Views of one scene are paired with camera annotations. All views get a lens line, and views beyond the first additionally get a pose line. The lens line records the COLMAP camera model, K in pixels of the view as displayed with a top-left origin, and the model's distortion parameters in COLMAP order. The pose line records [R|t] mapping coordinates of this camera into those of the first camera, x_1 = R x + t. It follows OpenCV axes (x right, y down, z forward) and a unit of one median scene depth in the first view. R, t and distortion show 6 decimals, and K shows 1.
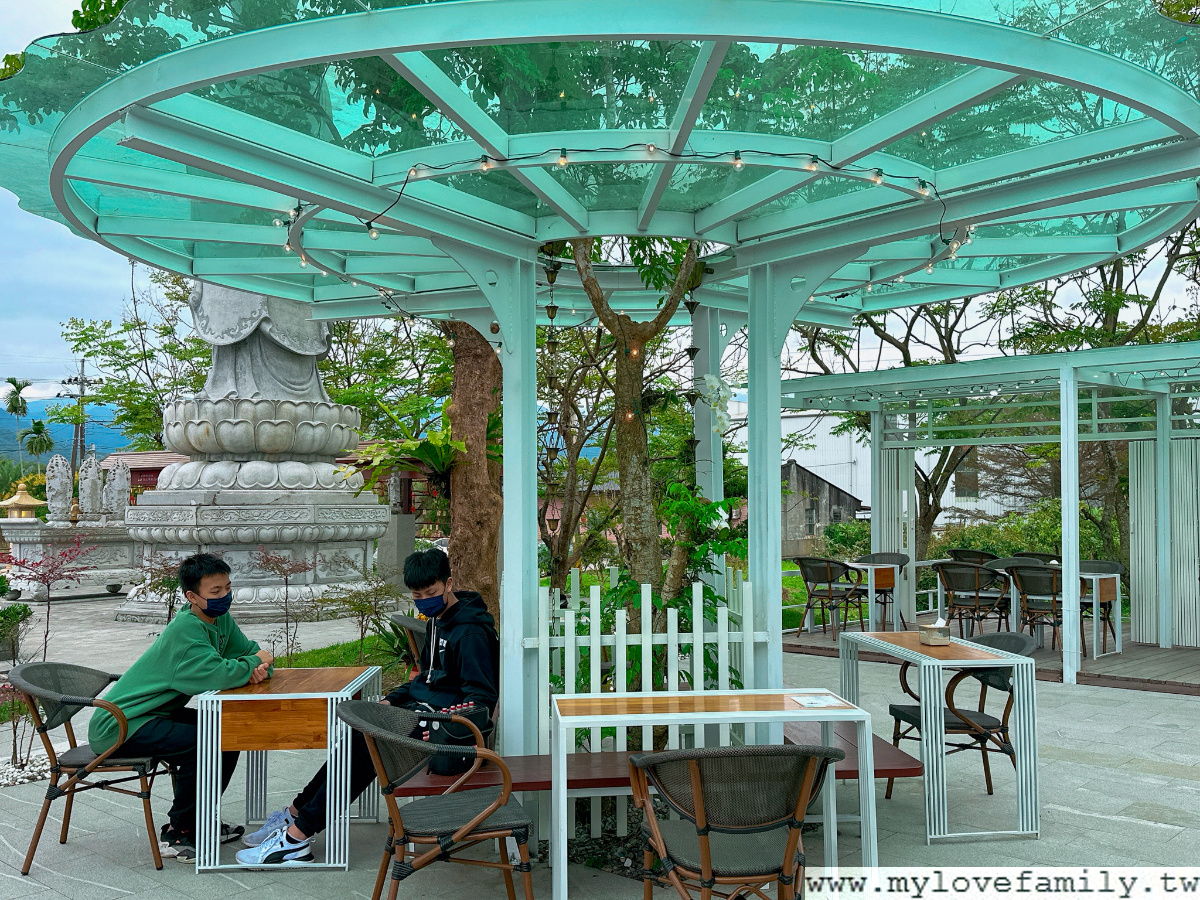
lens RADIAL K [[1120.8, 0, 600.0], [0, 1120.8, 450.0], [0, 0, 1]] dist [0.177886, -0.378793]
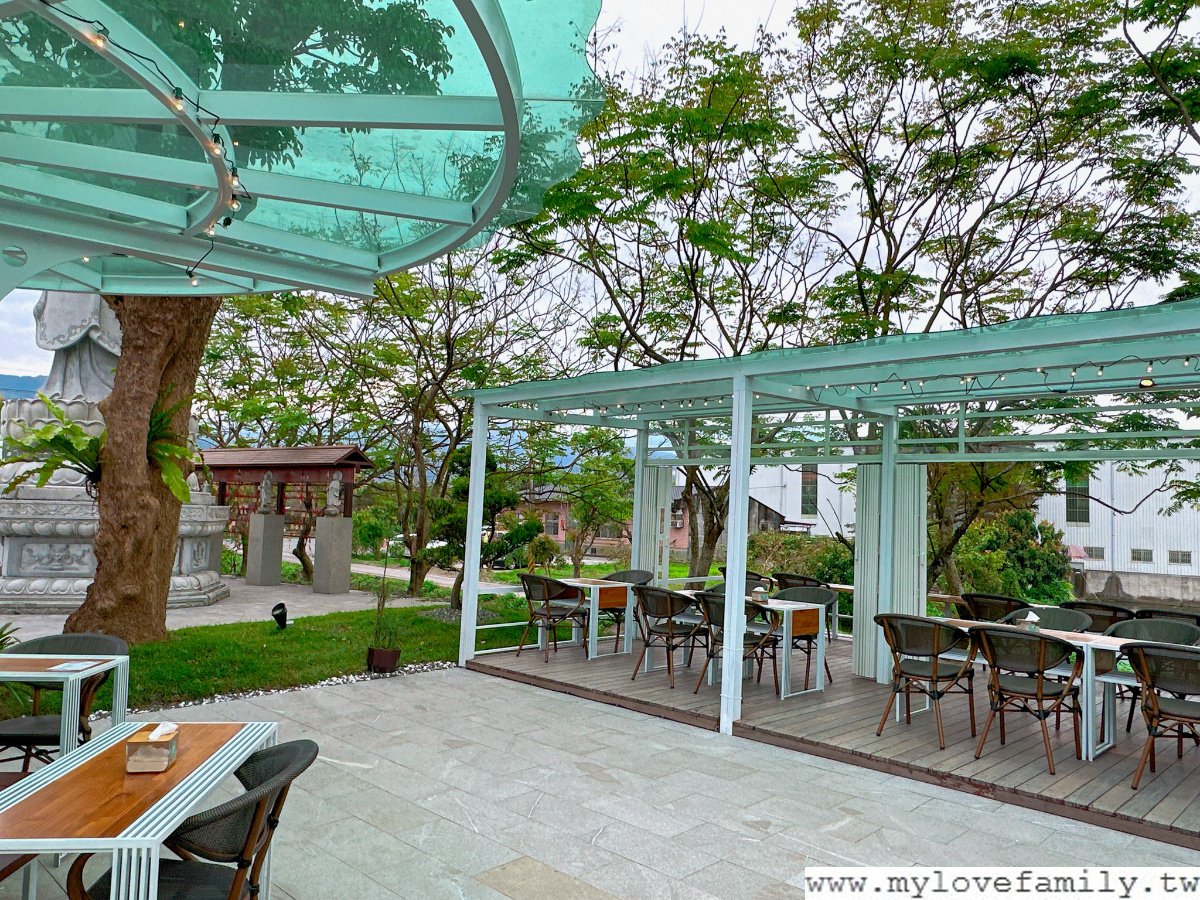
lens RADIAL K [[850.7, 0, 600.0], [0, 850.7, 450.0], [0, 0, 1]] dist [-0.007329, -0.005067]
pose [[0.999187, 0.033385, -0.022603, 0.208553], [-0.033936, 0.999125, -0.024454, 0.003813], [0.021767, 0.025202, 0.999445, 0.221036]]
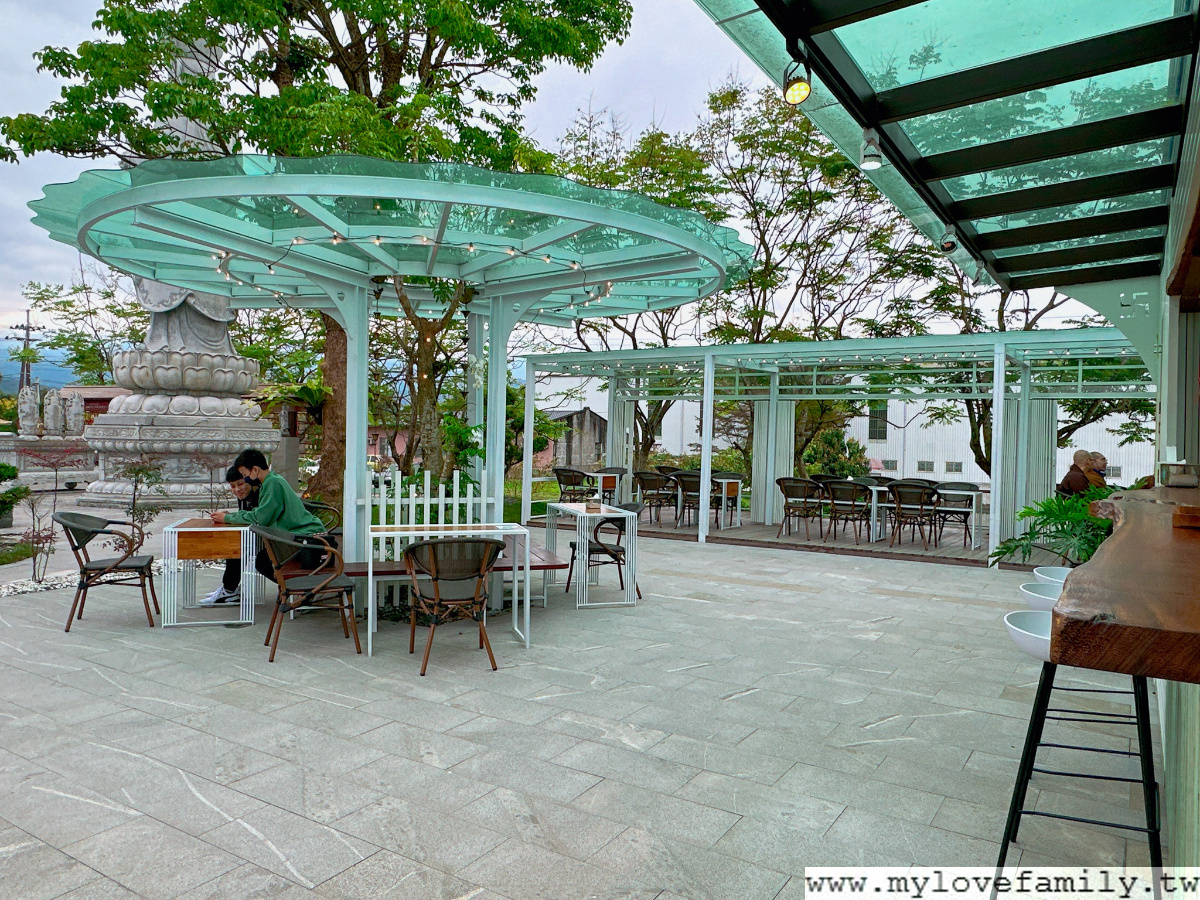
lens RADIAL K [[850.7, 0, 600.0], [0, 850.7, 450.0], [0, 0, 1]] dist [-0.007329, -0.005067]
pose [[0.984508, 0.021229, 0.174050, 0.025941], [-0.031859, 0.997778, 0.058512, -0.001054], [-0.172421, -0.063151, 0.982997, -0.133287]]
